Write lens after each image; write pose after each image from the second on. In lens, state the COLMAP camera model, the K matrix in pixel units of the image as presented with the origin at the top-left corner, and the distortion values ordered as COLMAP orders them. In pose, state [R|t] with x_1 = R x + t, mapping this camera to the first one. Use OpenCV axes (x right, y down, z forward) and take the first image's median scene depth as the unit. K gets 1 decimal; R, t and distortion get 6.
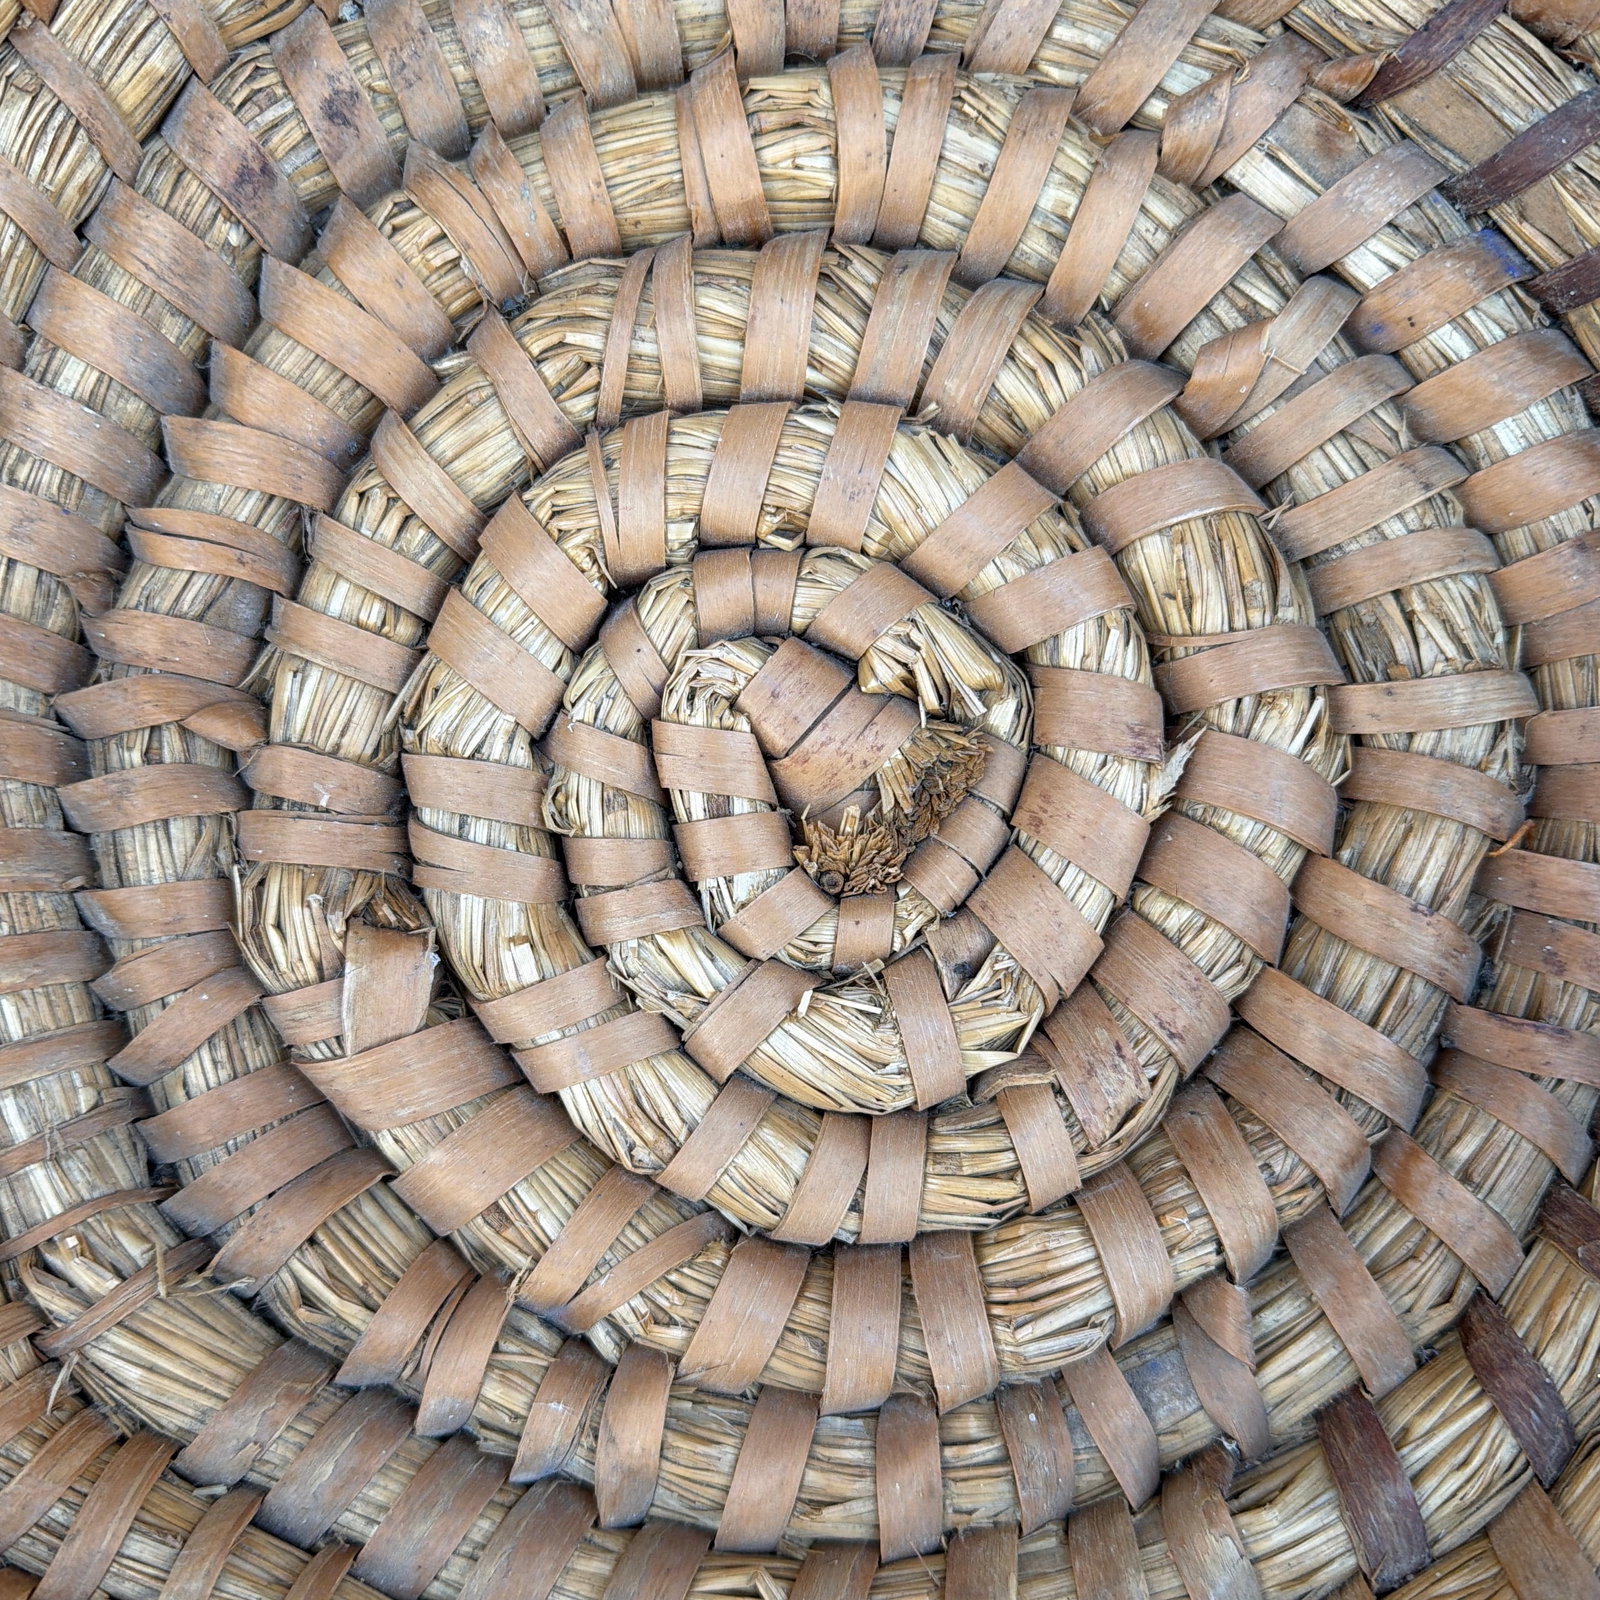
lens RADIAL K [[1560.8, 0, 800.0], [0, 1560.8, 800.0], [0, 0, 1]] dist [0.149520, -0.431222]
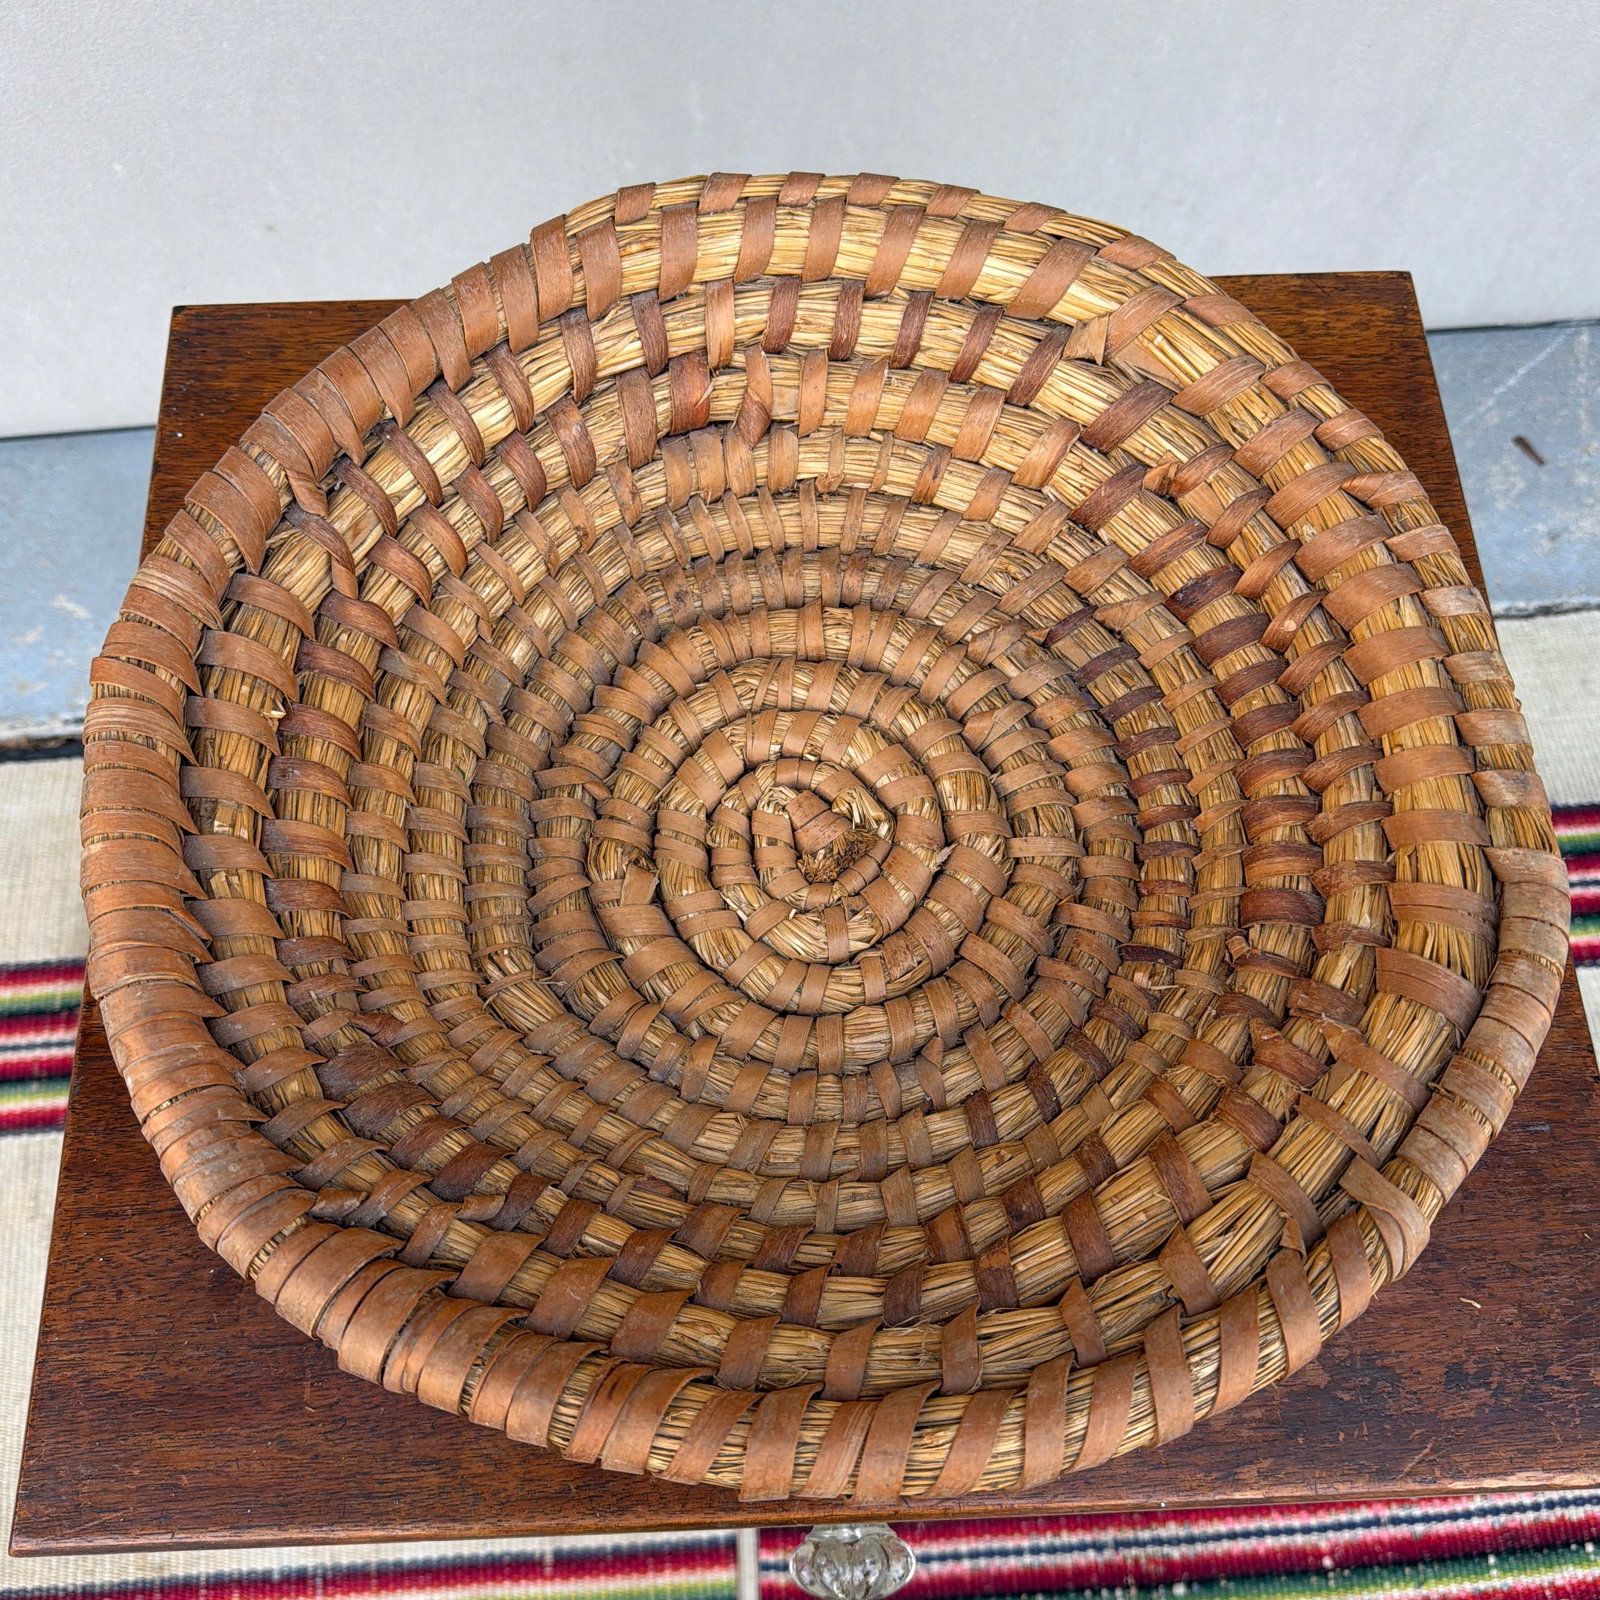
lens RADIAL K [[1564.2, 0, 796.7], [0, 1564.2, 792.2], [0, 0, 1]] dist [0.134164, -0.369767]
pose [[0.987259, 0.144627, -0.066349, 0.152613], [-0.158894, 0.918317, -0.362555, 0.879215], [0.008494, 0.368478, 0.929597, -1.501060]]
